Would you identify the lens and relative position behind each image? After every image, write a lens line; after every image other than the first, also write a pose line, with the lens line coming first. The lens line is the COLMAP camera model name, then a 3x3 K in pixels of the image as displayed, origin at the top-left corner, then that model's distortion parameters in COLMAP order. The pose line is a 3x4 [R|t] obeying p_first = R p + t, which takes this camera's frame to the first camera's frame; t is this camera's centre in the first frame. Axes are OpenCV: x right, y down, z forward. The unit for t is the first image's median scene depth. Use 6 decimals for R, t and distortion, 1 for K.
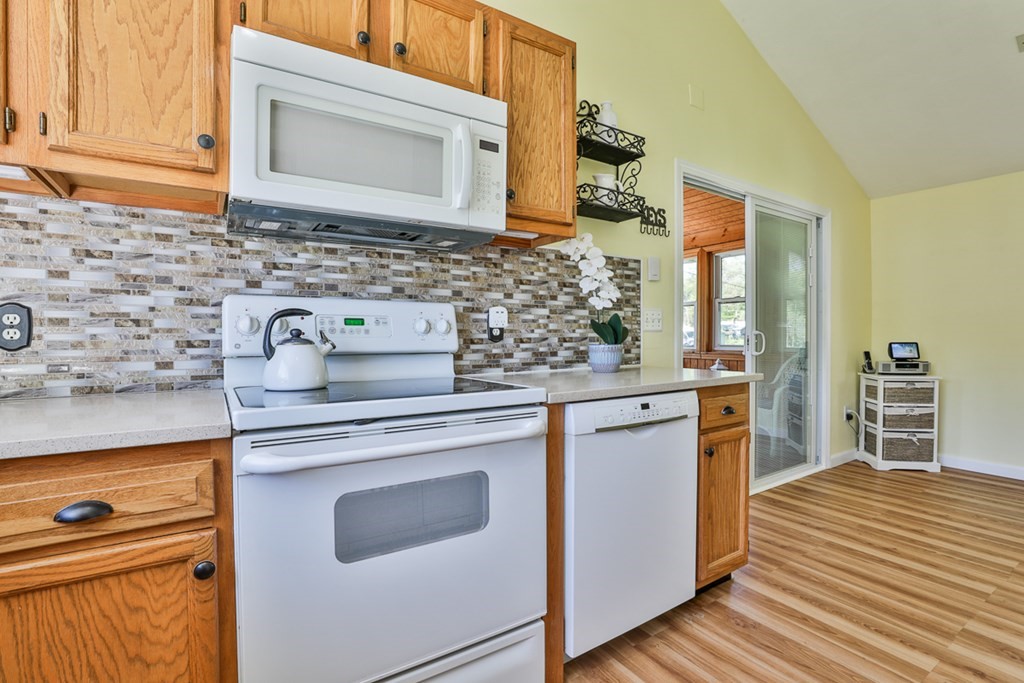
lens RADIAL K [[480.6, 0, 515.1], [0, 480.6, 335.8], [0, 0, 1]] dist [-0.017393, -0.001392]
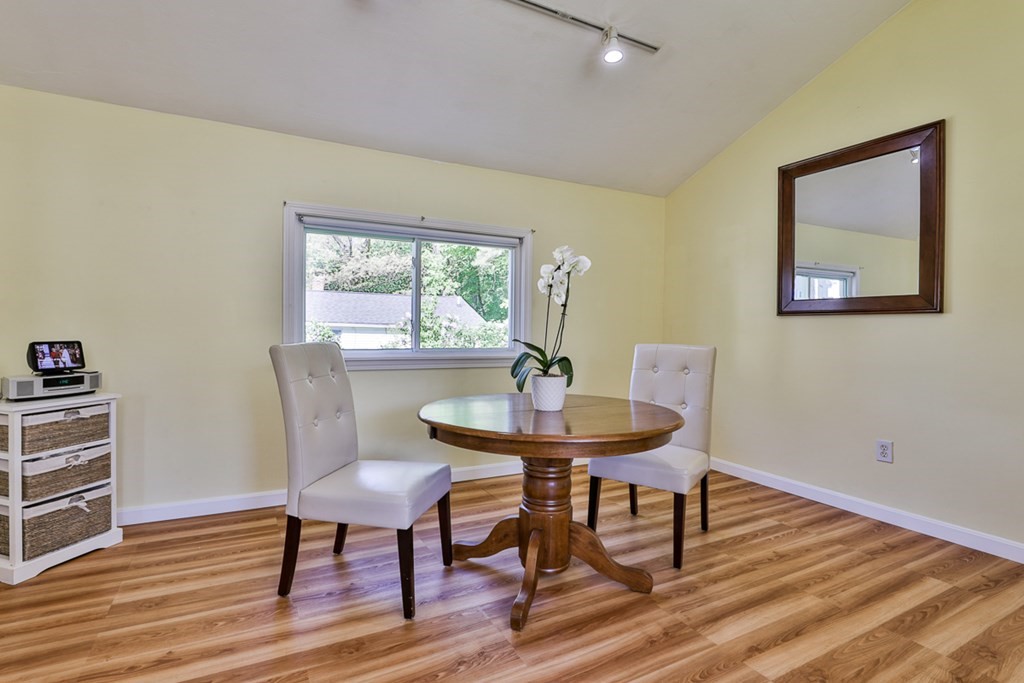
lens RADIAL K [[480.6, 0, 508.7], [0, 480.6, 341.5], [0, 0, 1]] dist [-0.017393, -0.001392]
pose [[0.085234, -0.016453, 0.996225, 0.304037], [-0.002272, 0.999858, 0.016707, 0.002998], [-0.996358, -0.003687, 0.085185, 0.419466]]
